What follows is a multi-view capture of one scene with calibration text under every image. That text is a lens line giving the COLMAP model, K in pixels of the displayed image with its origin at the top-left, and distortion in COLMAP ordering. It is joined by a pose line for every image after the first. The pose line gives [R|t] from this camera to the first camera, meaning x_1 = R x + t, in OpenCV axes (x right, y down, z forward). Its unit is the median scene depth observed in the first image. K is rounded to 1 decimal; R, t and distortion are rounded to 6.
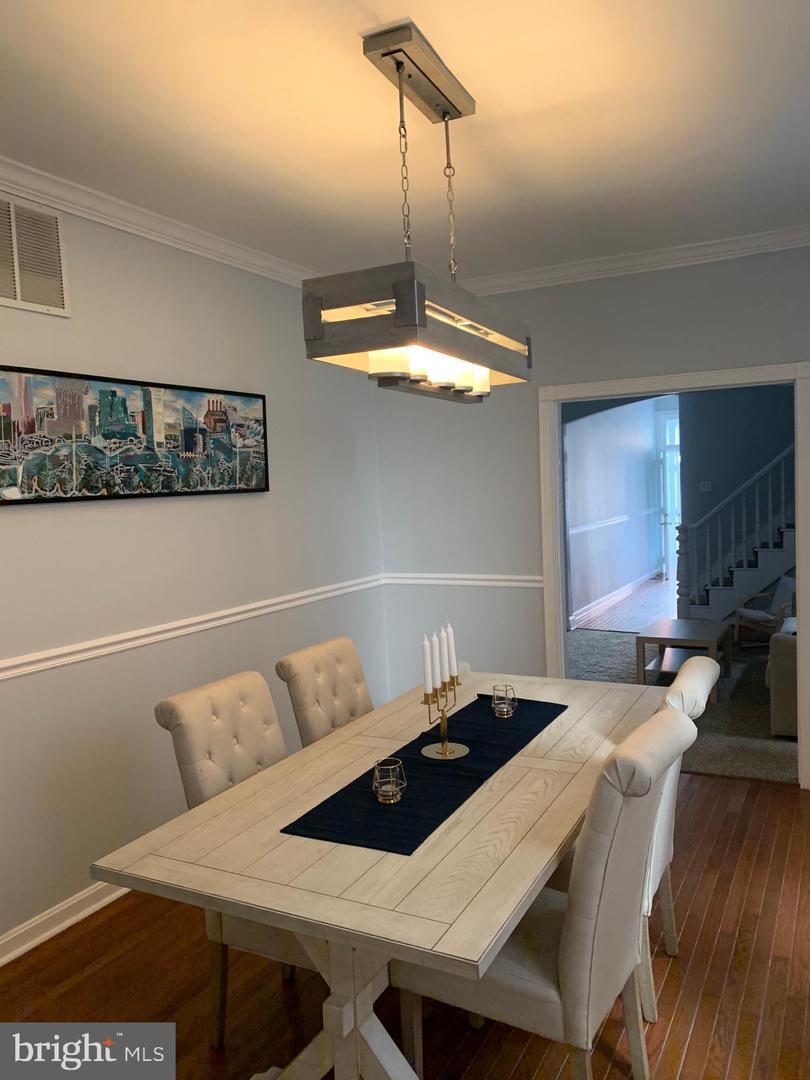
lens RADIAL K [[835.3, 0, 405.1], [0, 835.3, 543.3], [0, 0, 1]] dist [0.015830, 0.003232]
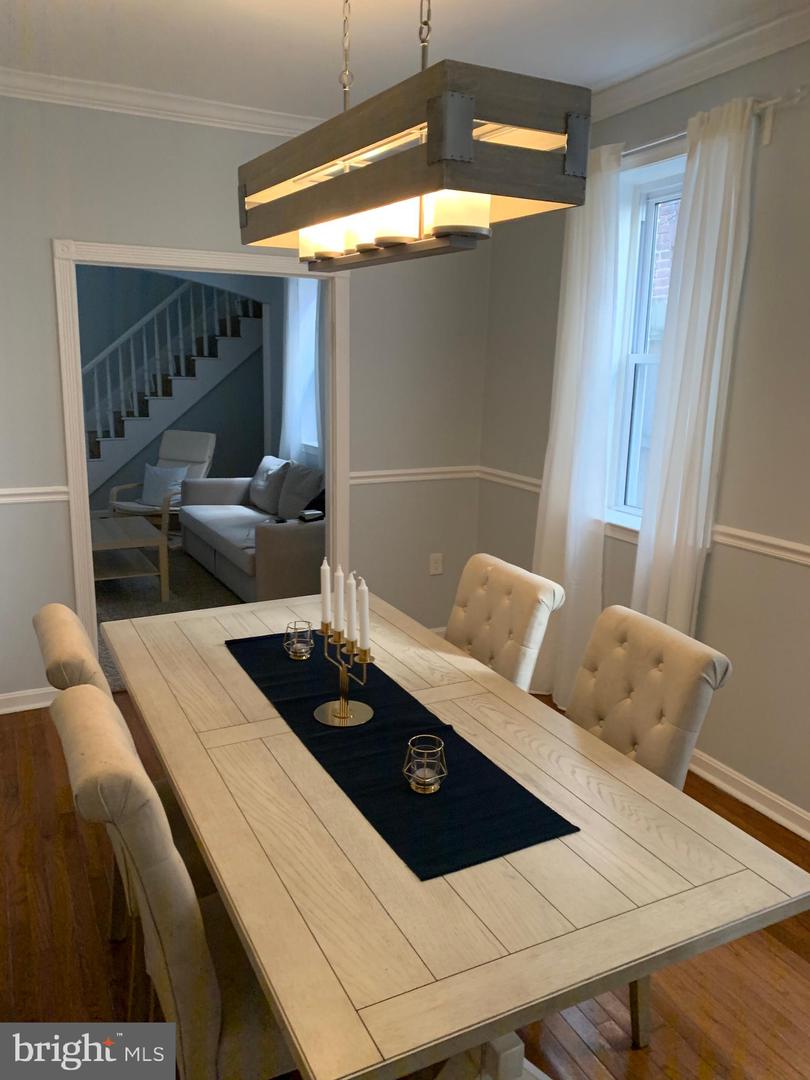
lens RADIAL K [[835.3, 0, 404.2], [0, 835.3, 535.9], [0, 0, 1]] dist [0.015830, 0.003232]
pose [[0.577794, -0.130271, 0.805720, -0.567175], [0.023701, 0.989442, 0.142979, -0.038446], [-0.815839, -0.063516, 0.574781, 0.511184]]
